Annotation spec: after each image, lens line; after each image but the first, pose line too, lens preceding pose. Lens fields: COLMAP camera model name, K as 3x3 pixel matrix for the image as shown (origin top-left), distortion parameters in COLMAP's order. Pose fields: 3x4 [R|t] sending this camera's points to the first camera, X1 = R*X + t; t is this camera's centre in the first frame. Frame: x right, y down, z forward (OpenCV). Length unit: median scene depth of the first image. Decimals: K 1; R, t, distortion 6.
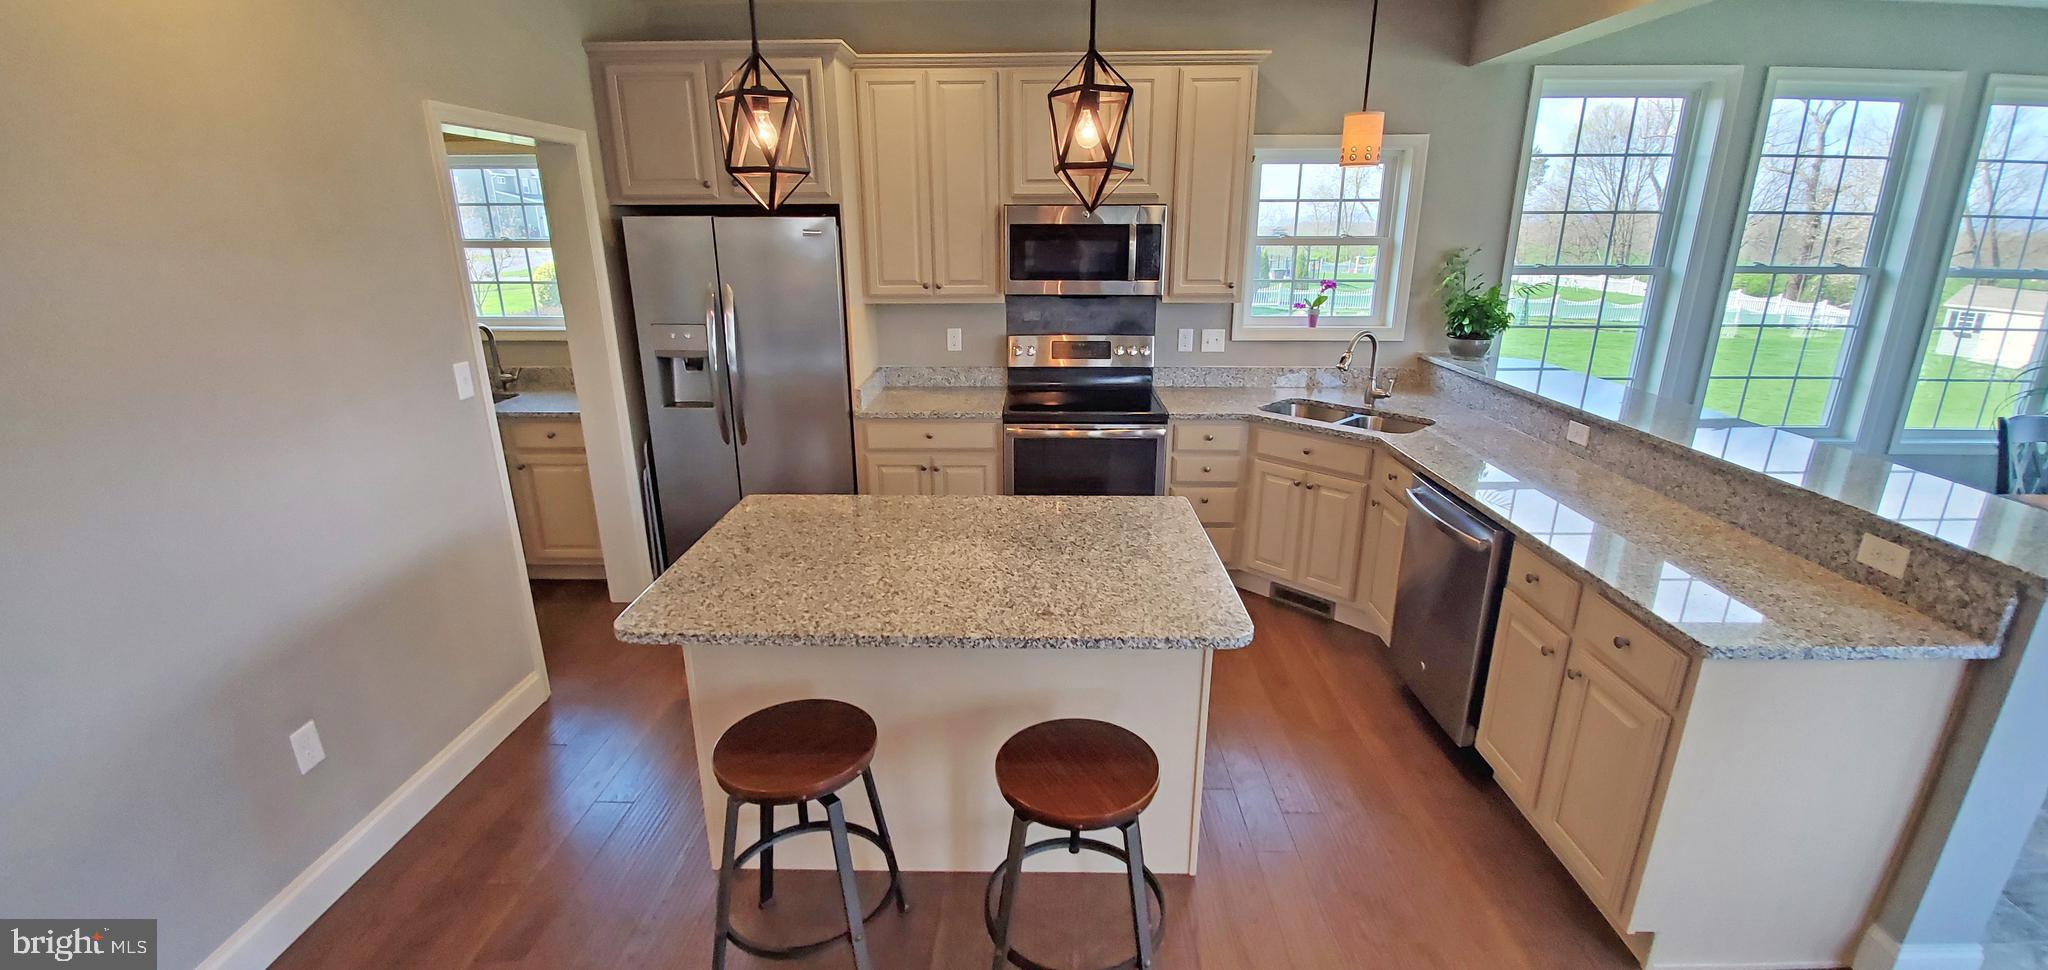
lens RADIAL K [[860.6, 0, 1024.0], [0, 860.6, 485.0], [0, 0, 1]] dist [0.013744, -0.020895]
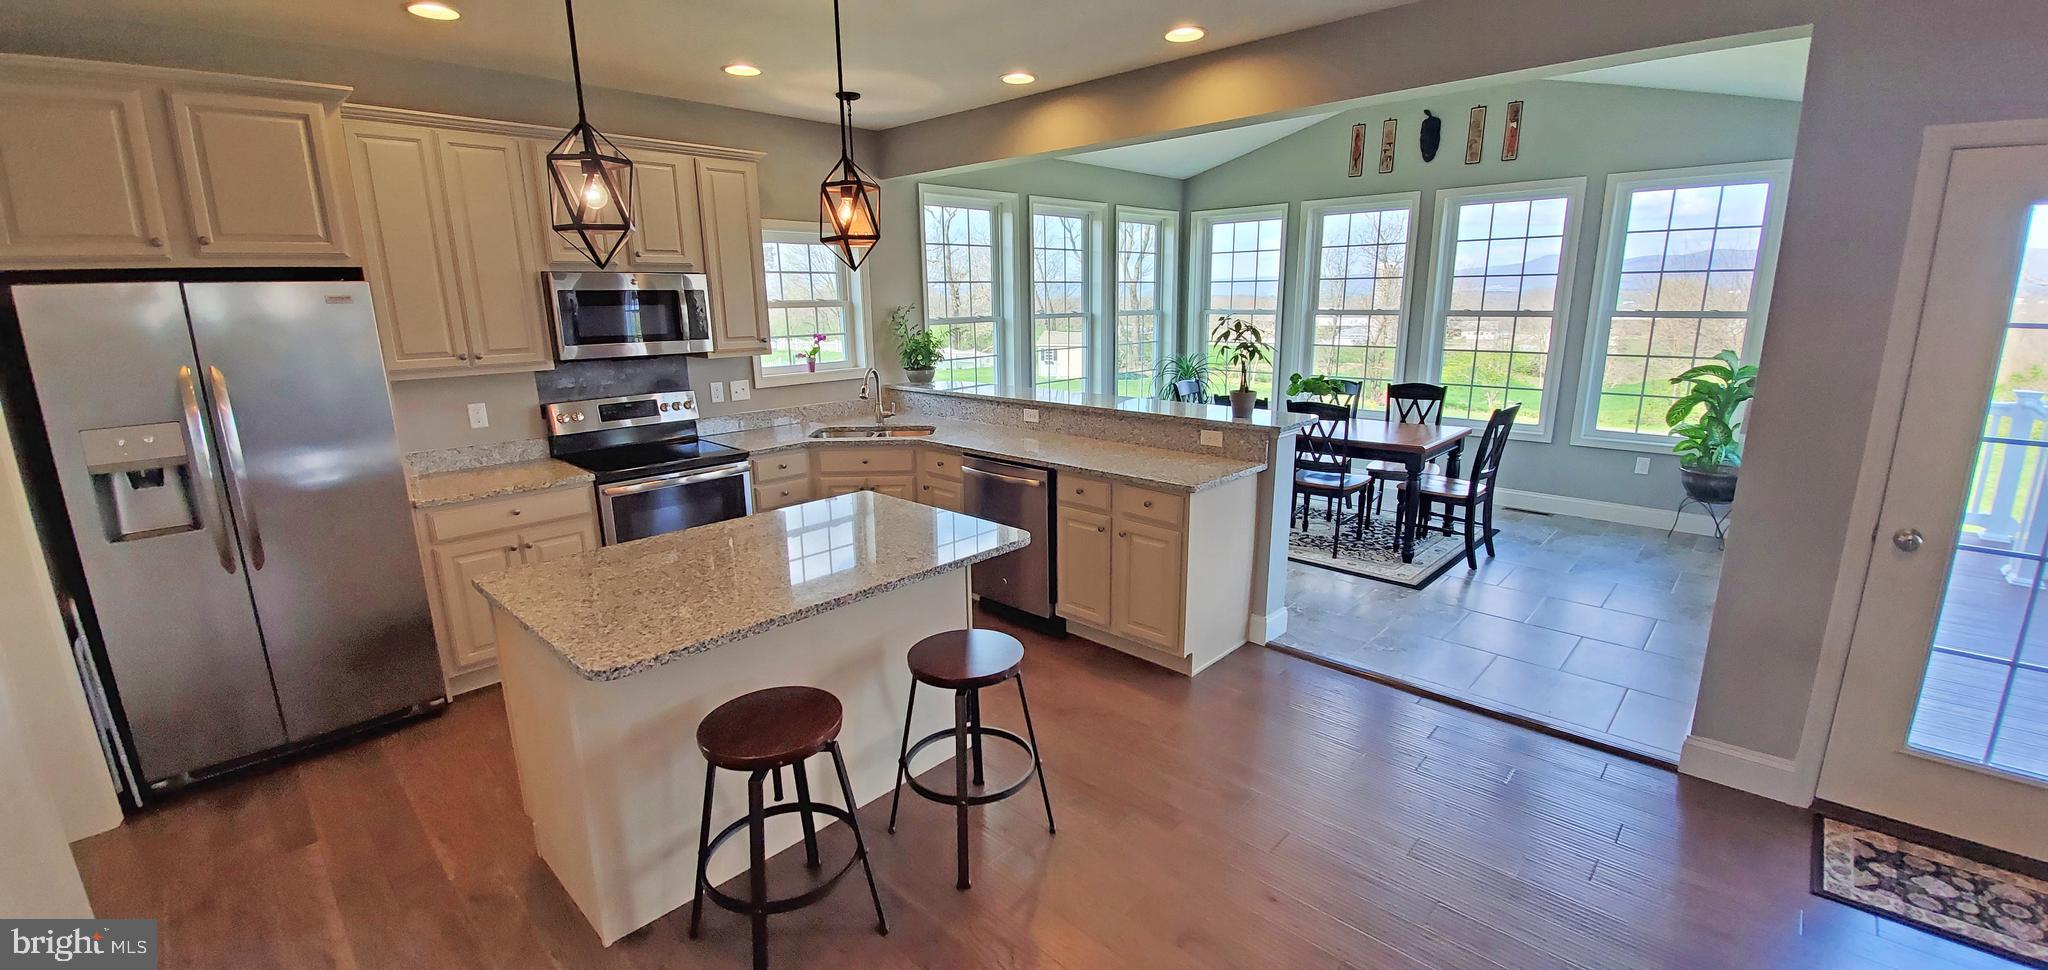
lens RADIAL K [[852.1, 0, 1021.9], [0, 852.1, 494.8], [0, 0, 1]] dist [0.009630, -0.008420]
pose [[0.661728, -0.178286, 0.728238, -0.431959], [0.232122, 0.972309, 0.027116, 0.028141], [-0.712907, 0.151096, 0.684787, -0.033834]]
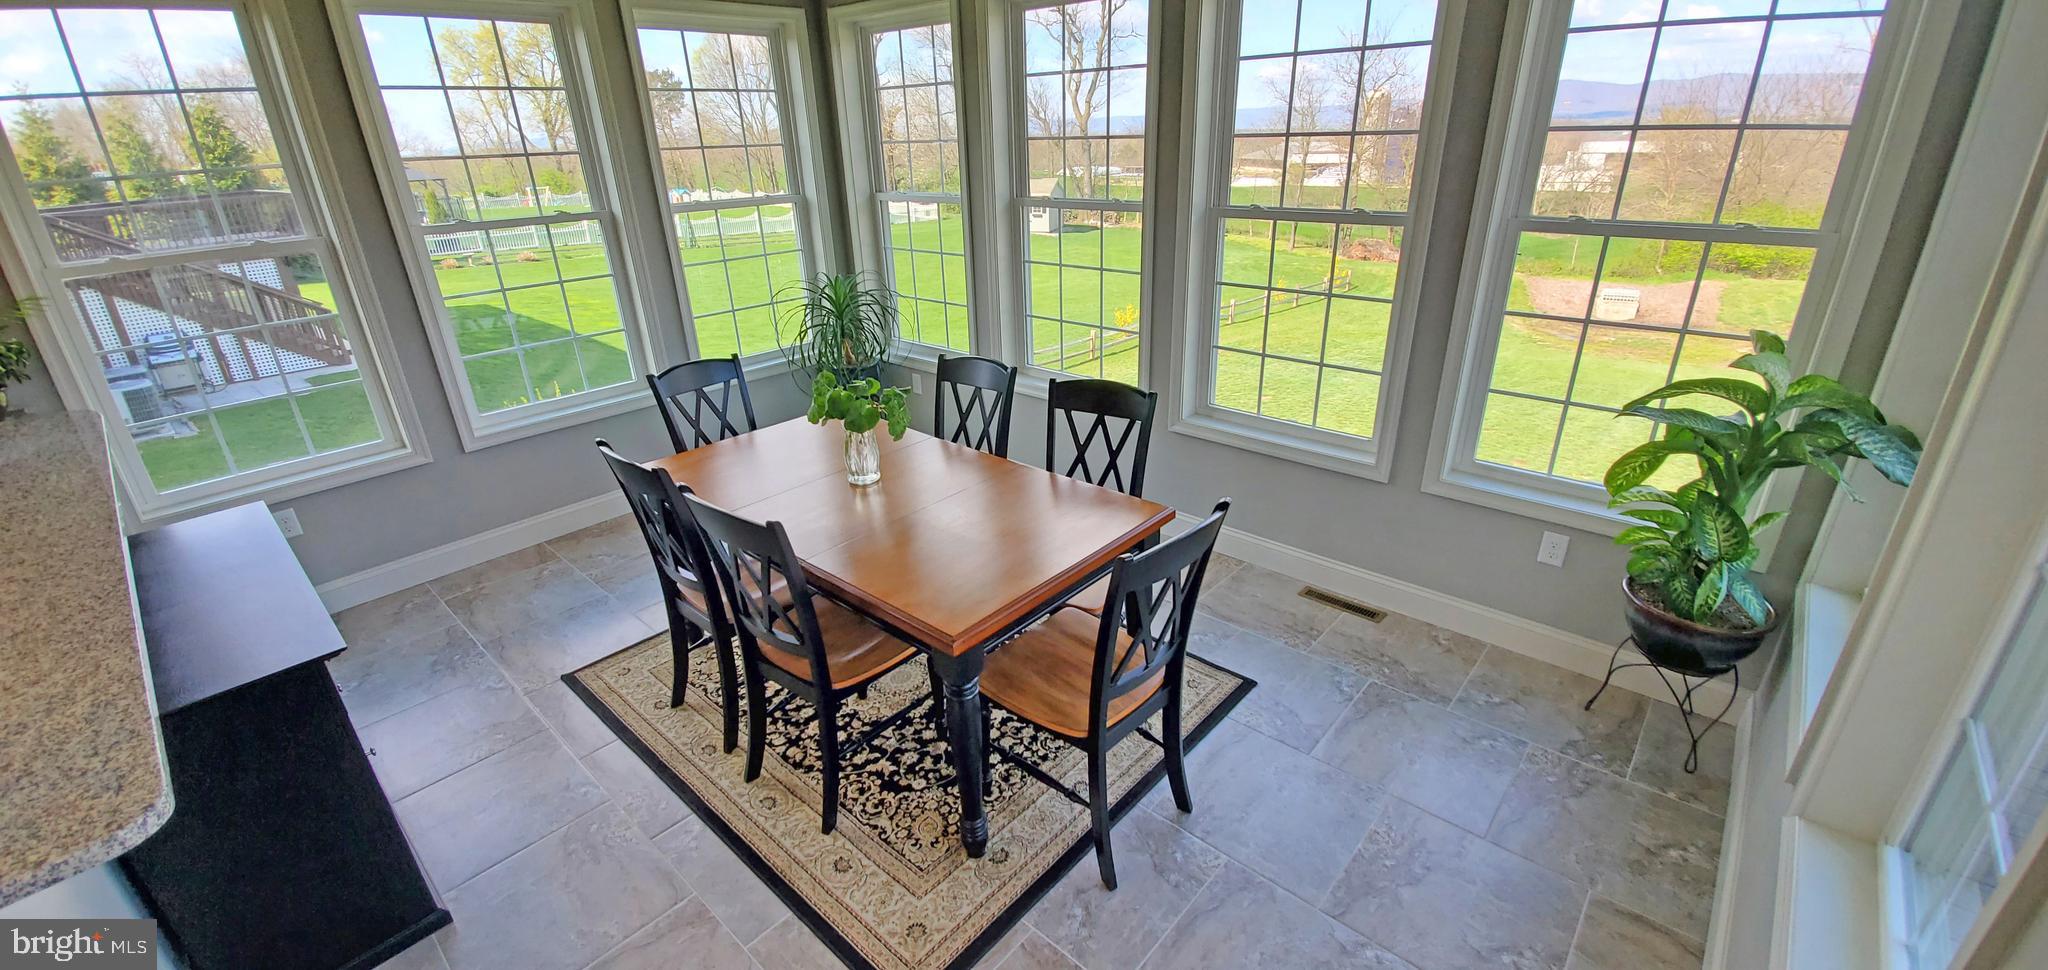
lens RADIAL K [[813.7, 0, 1027.3], [0, 813.7, 503.0], [0, 0, 1]] dist [-0.009814, -0.000134]
pose [[0.645270, -0.328244, 0.689843, 0.662773], [0.249291, 0.944031, 0.216010, -0.029499], [-0.722137, 0.032587, 0.690983, 0.053903]]
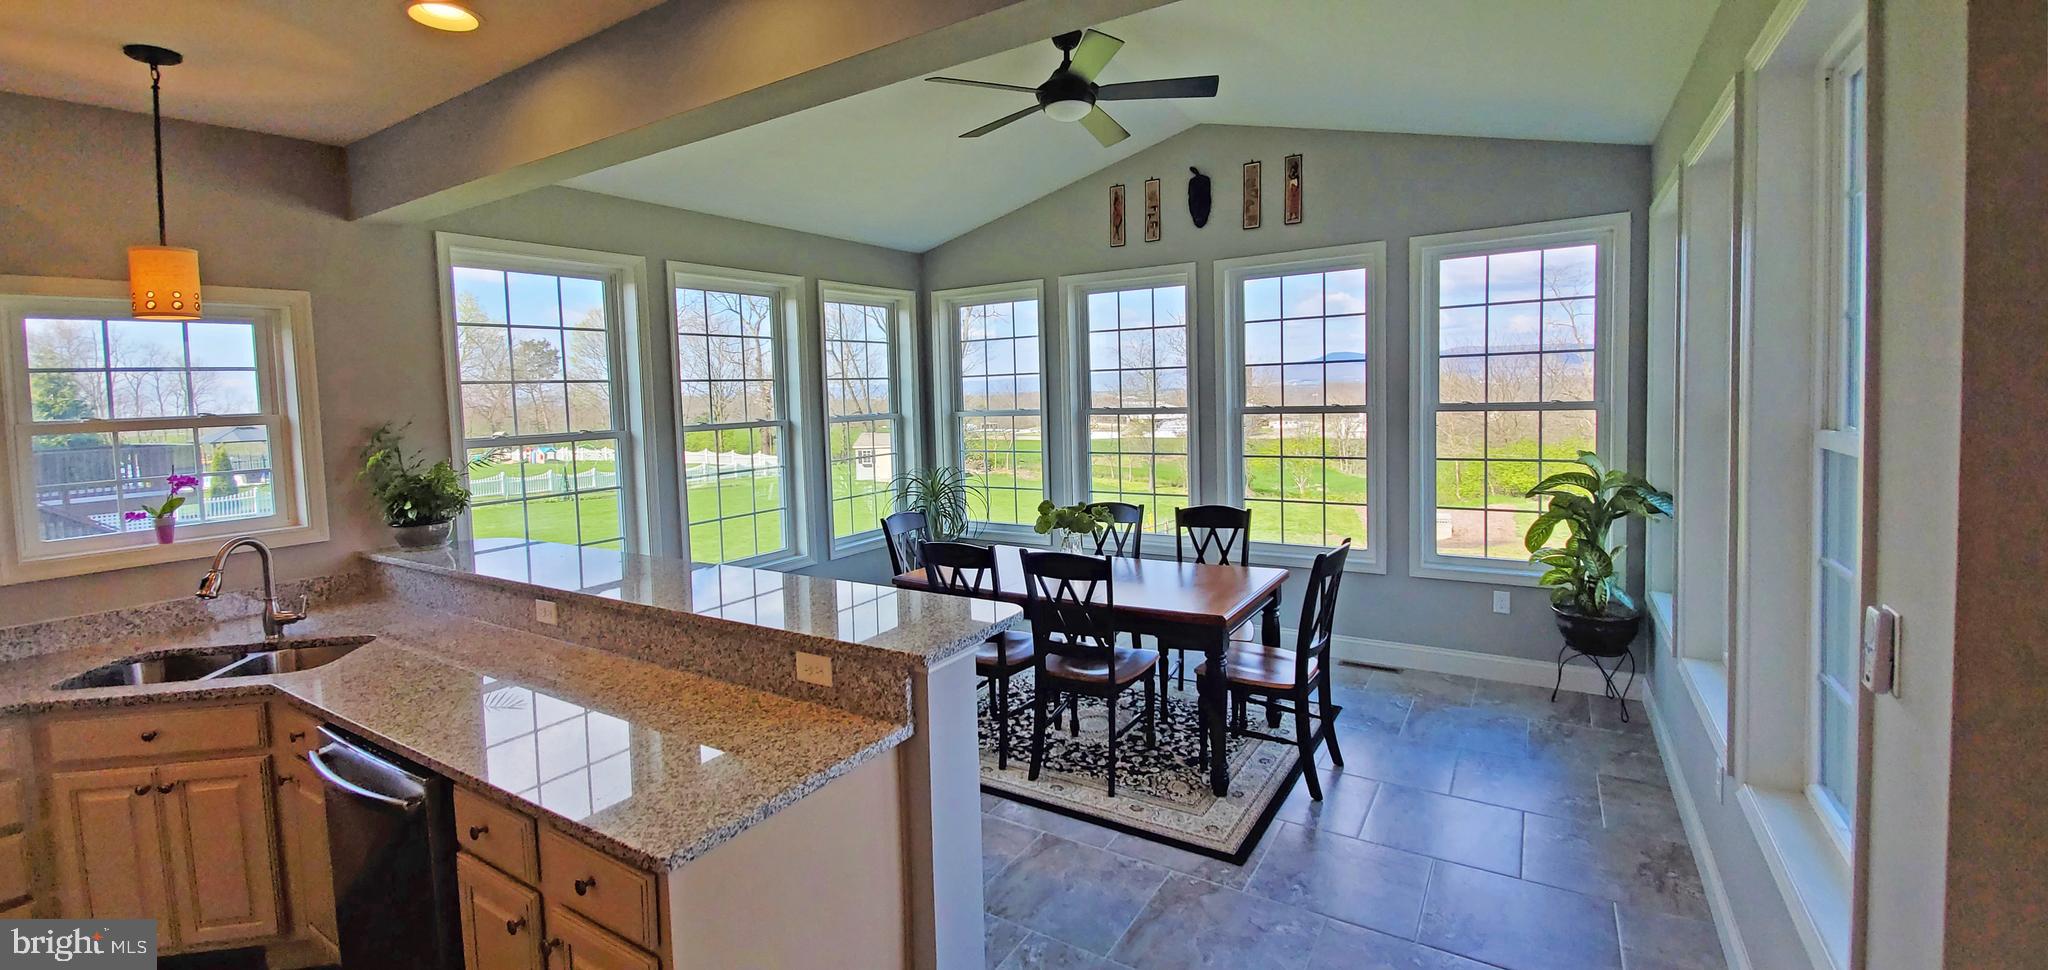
lens RADIAL K [[812.2, 0, 1027.9], [0, 812.2, 435.9], [0, 0, 1]] dist [-0.009344, -0.000065]
pose [[0.517951, -0.060471, 0.853270, 0.164761], [0.280577, 0.954323, -0.102682, -0.007351], [-0.808087, 0.292592, 0.511259, 0.105382]]
